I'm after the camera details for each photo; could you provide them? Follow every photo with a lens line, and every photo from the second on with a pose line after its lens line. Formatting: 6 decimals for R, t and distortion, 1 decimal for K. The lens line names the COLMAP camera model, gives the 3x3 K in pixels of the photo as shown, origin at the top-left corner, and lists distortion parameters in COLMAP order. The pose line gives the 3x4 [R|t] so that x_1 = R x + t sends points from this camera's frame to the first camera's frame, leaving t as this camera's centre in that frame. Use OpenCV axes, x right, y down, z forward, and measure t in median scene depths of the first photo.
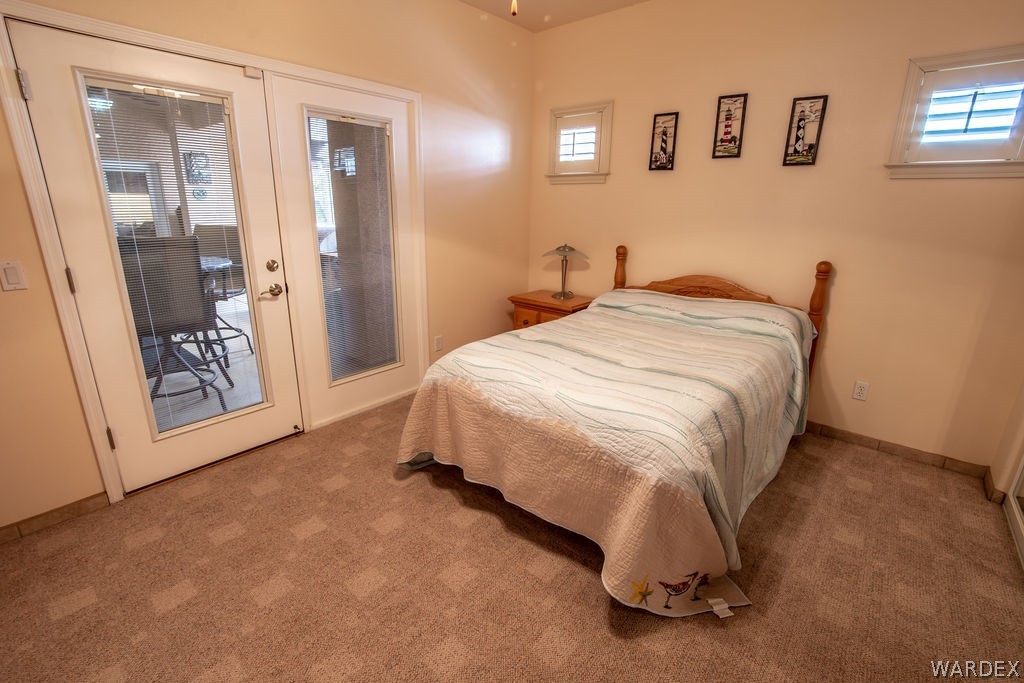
lens RADIAL K [[459.1, 0, 490.4], [0, 459.1, 343.0], [0, 0, 1]] dist [-0.035832, 0.006993]
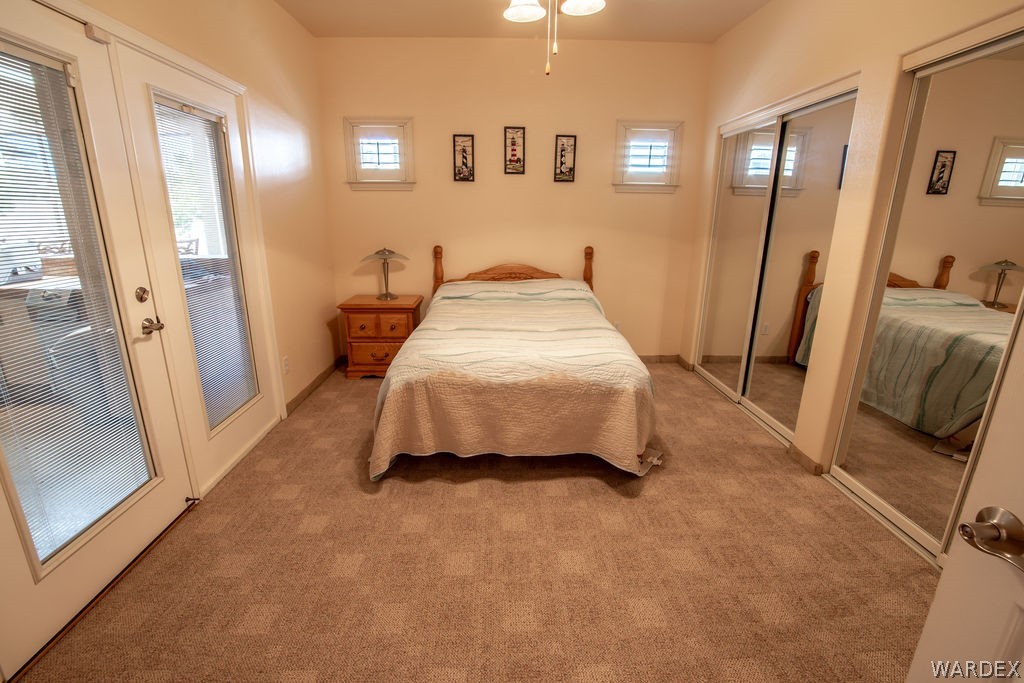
lens RADIAL K [[459.1, 0, 512.2], [0, 459.1, 344.7], [0, 0, 1]] dist [-0.035832, 0.006993]
pose [[0.730506, -0.194964, 0.654485, -0.497880], [0.197791, 0.977707, 0.070483, -0.018882], [-0.653636, 0.077963, 0.752782, 0.044518]]
